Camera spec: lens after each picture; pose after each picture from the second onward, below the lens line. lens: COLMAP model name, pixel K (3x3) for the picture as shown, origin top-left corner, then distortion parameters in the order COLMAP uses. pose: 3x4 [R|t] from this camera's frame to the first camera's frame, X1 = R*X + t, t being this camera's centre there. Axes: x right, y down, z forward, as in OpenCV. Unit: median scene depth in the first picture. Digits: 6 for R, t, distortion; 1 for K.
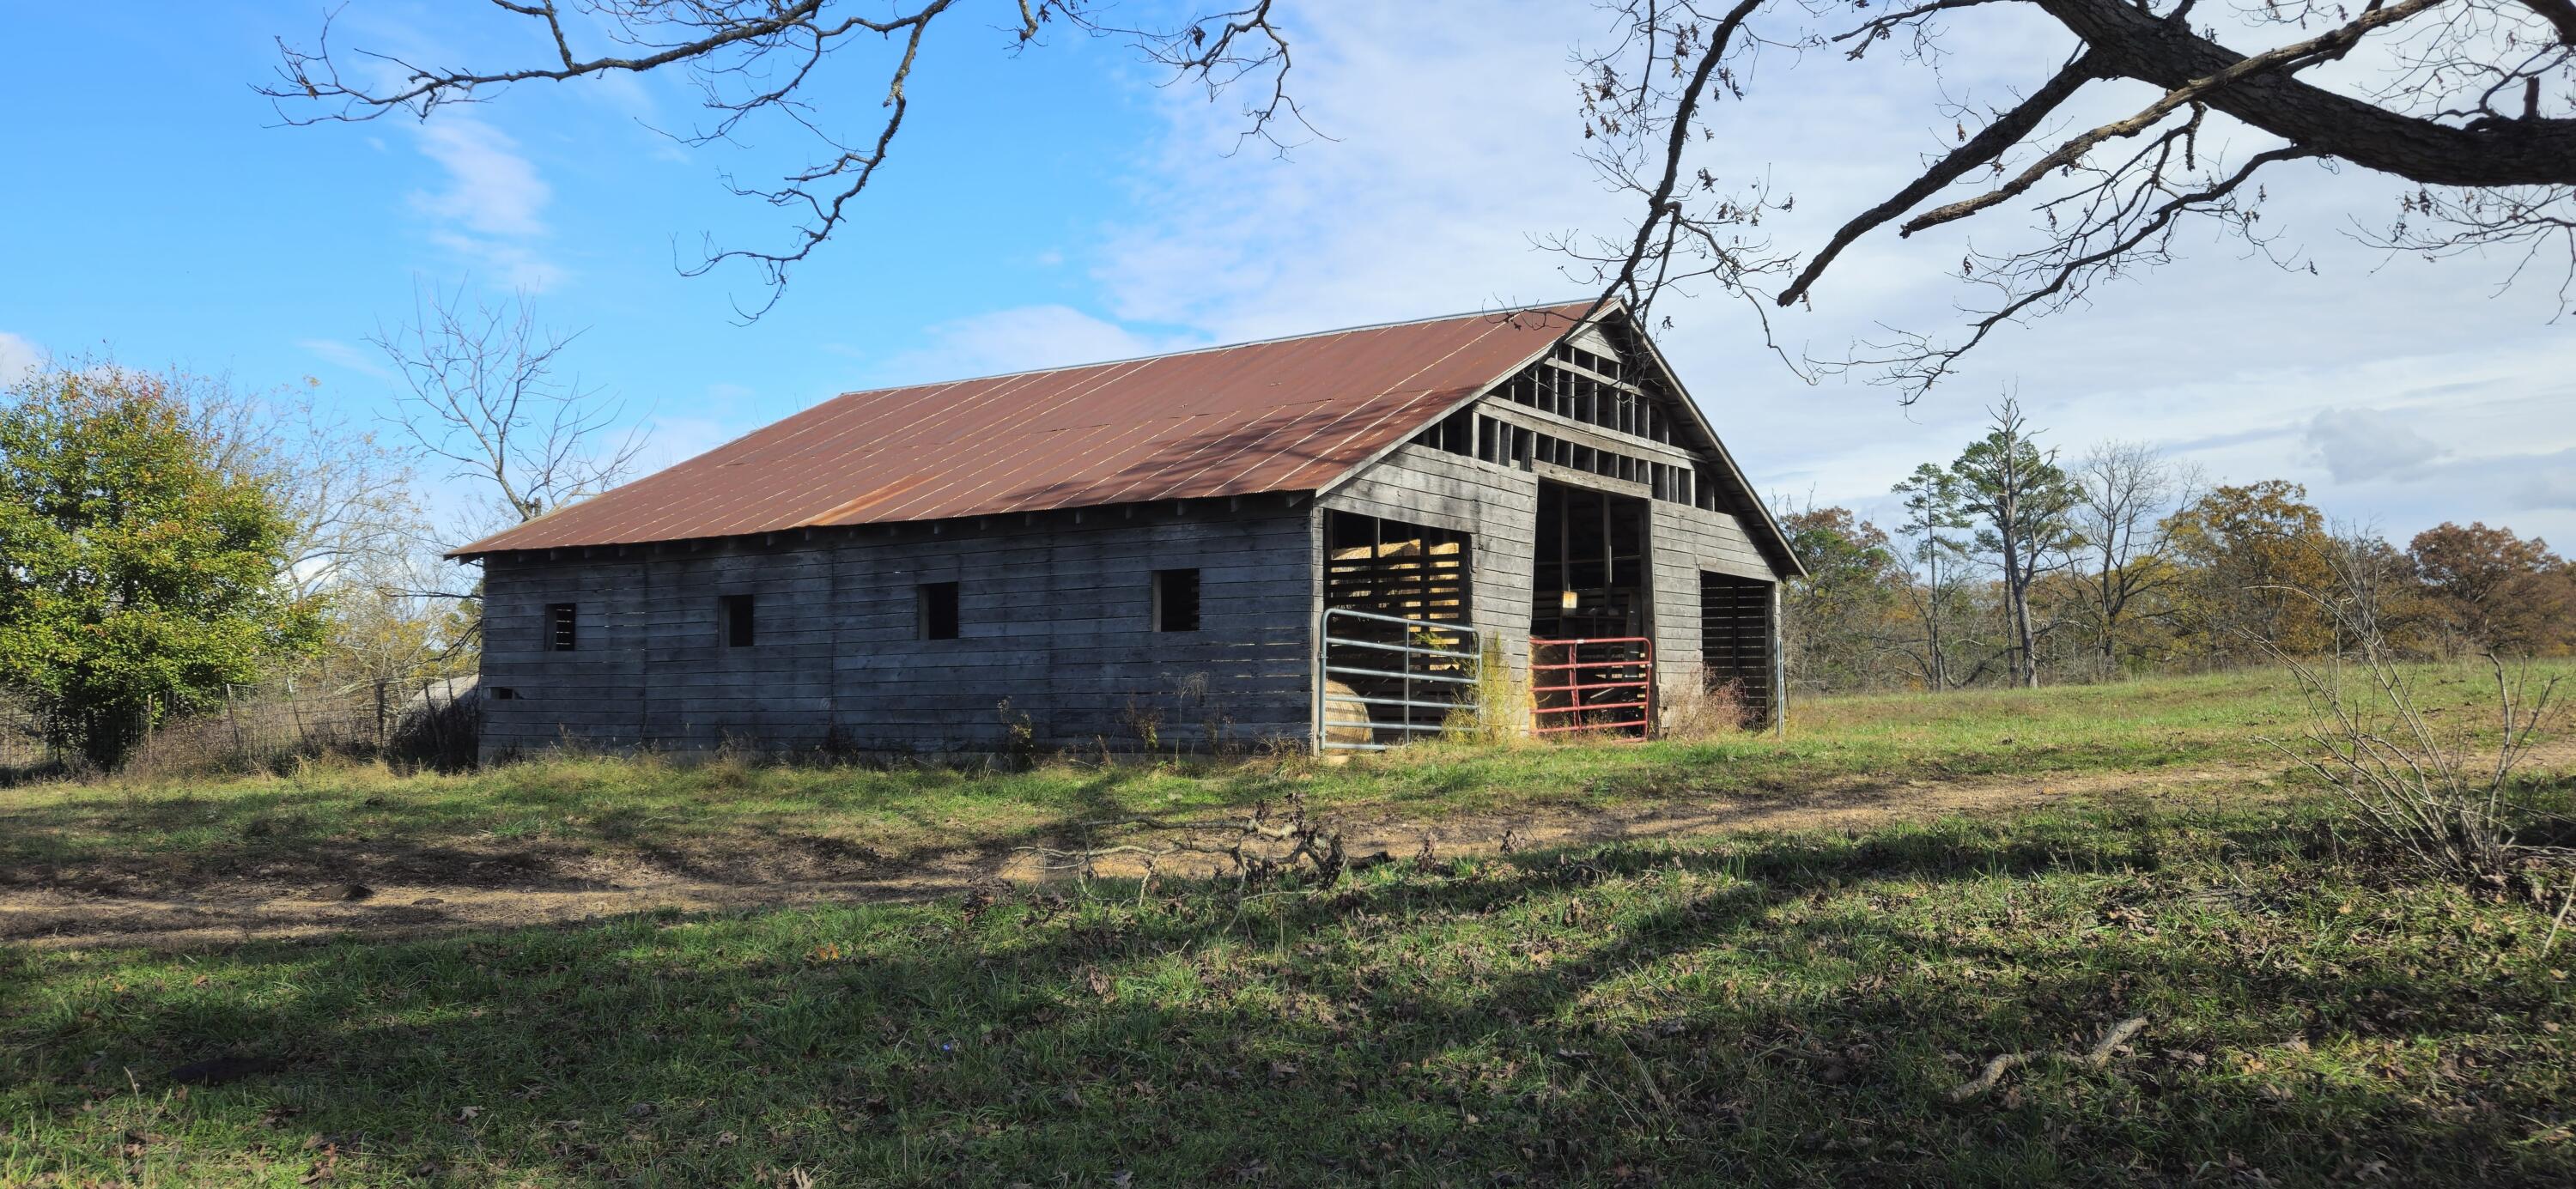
lens RADIAL K [[1644.4, 0, 1287.2], [0, 1644.4, 600.2], [0, 0, 1]] dist [-0.002654, -0.000512]
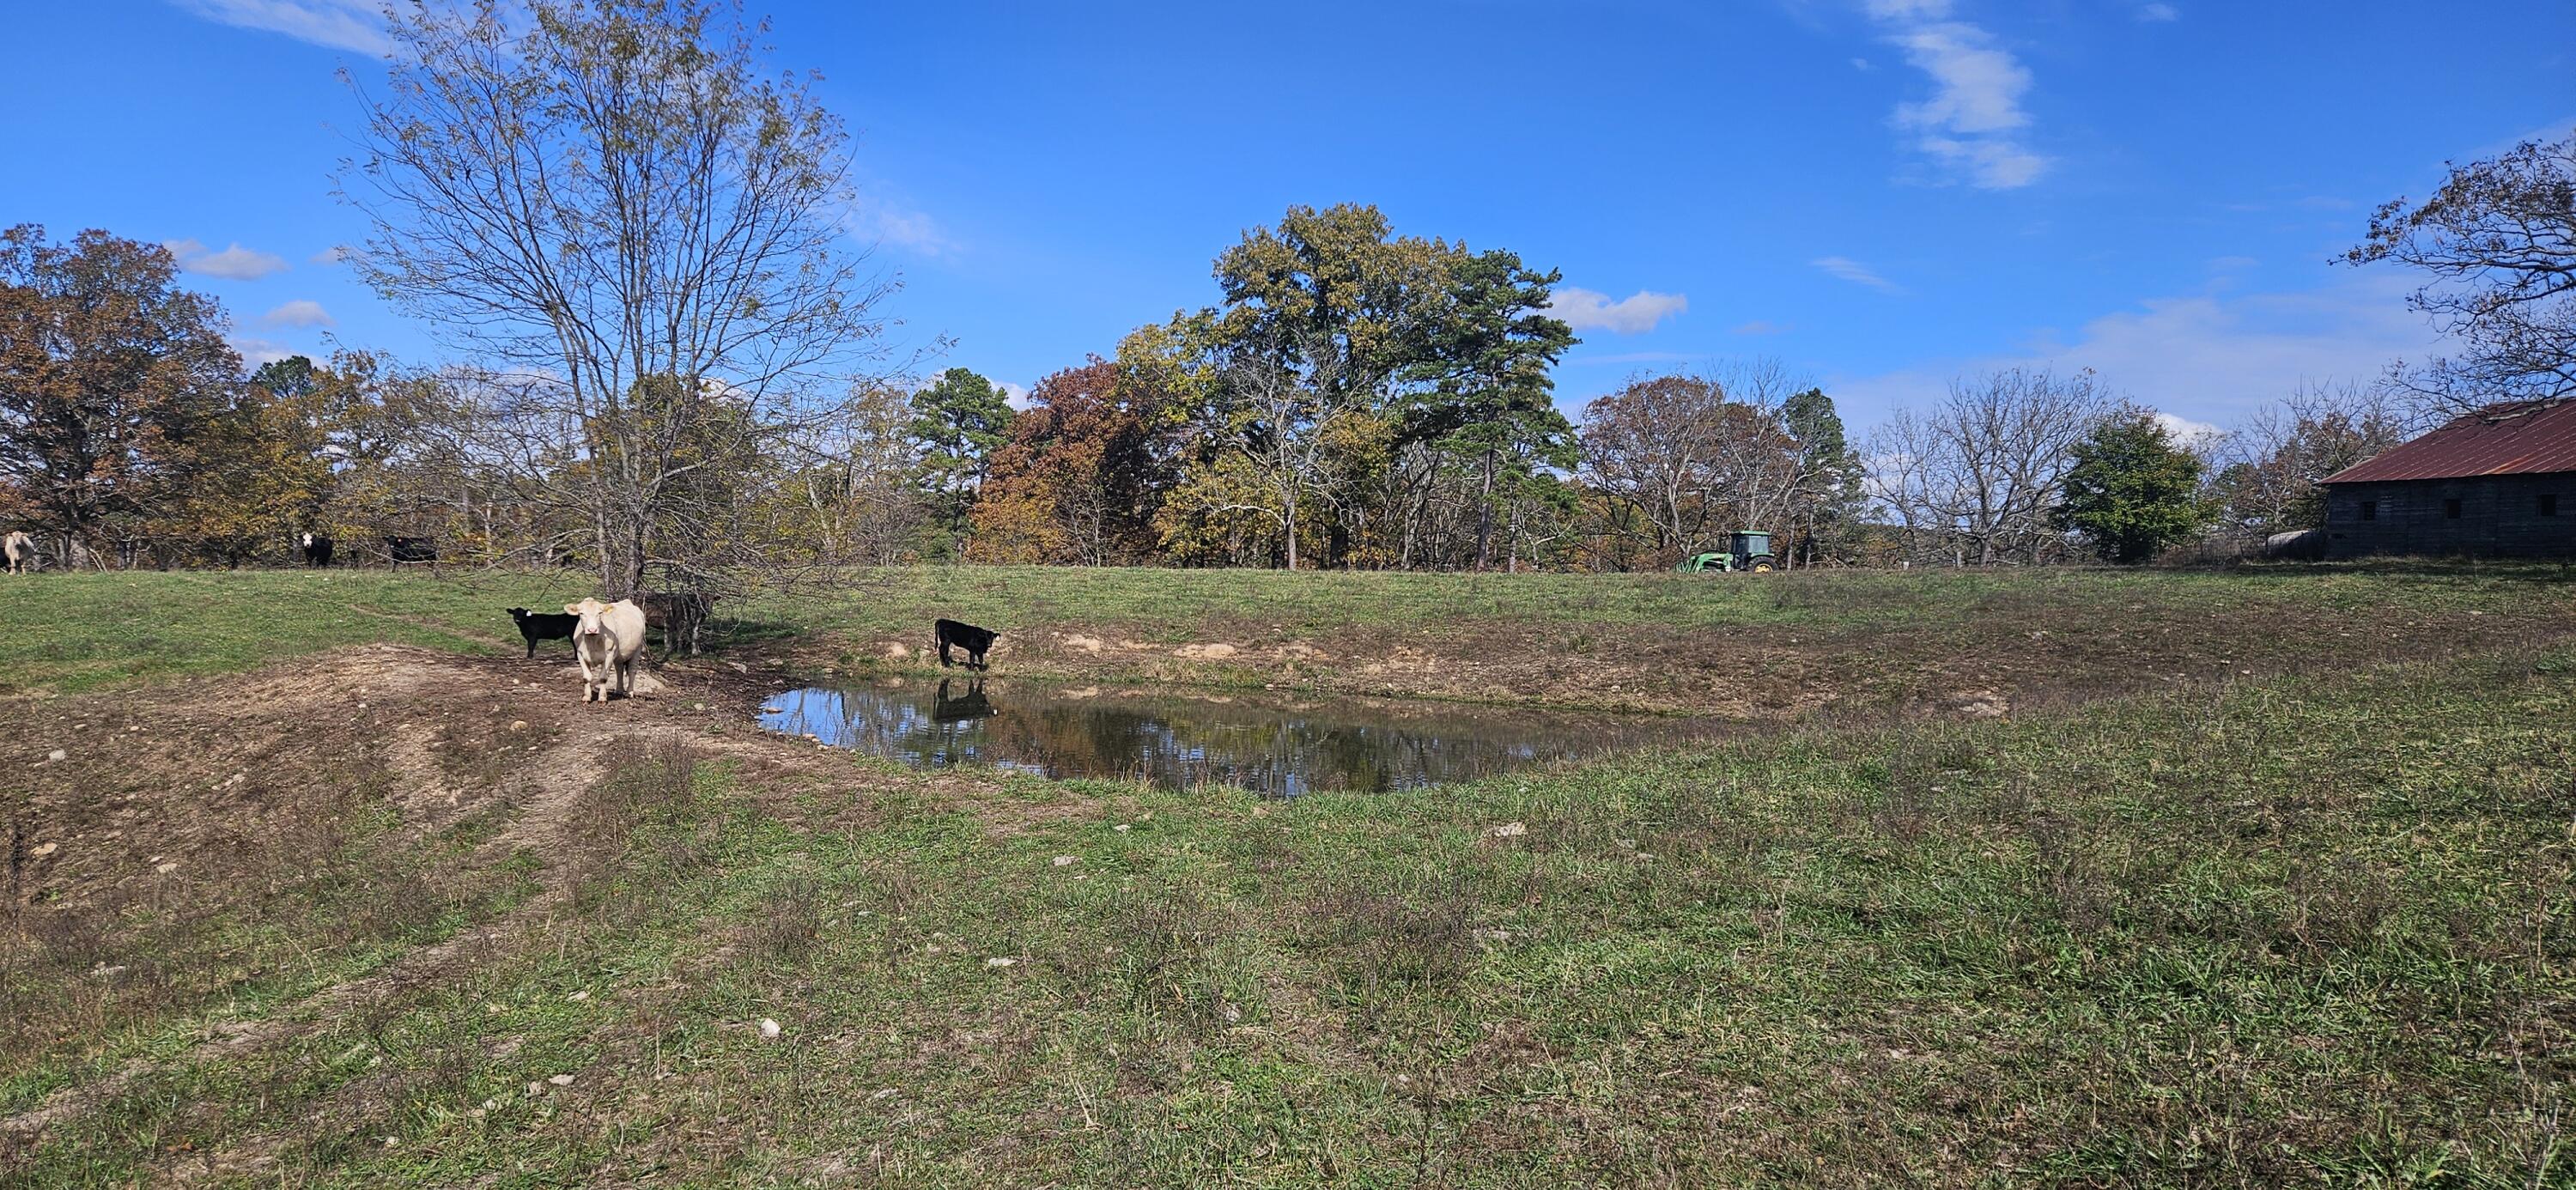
lens RADIAL K [[1606.1, 0, 1288.1], [0, 1606.1, 592.6], [0, 0, 1]] dist [-0.004422, -0.001046]
pose [[0.660467, 0.039724, -0.749804, 0.290669], [0.010367, 0.998022, 0.062006, -0.024985], [0.750784, -0.048727, 0.658748, -1.660196]]
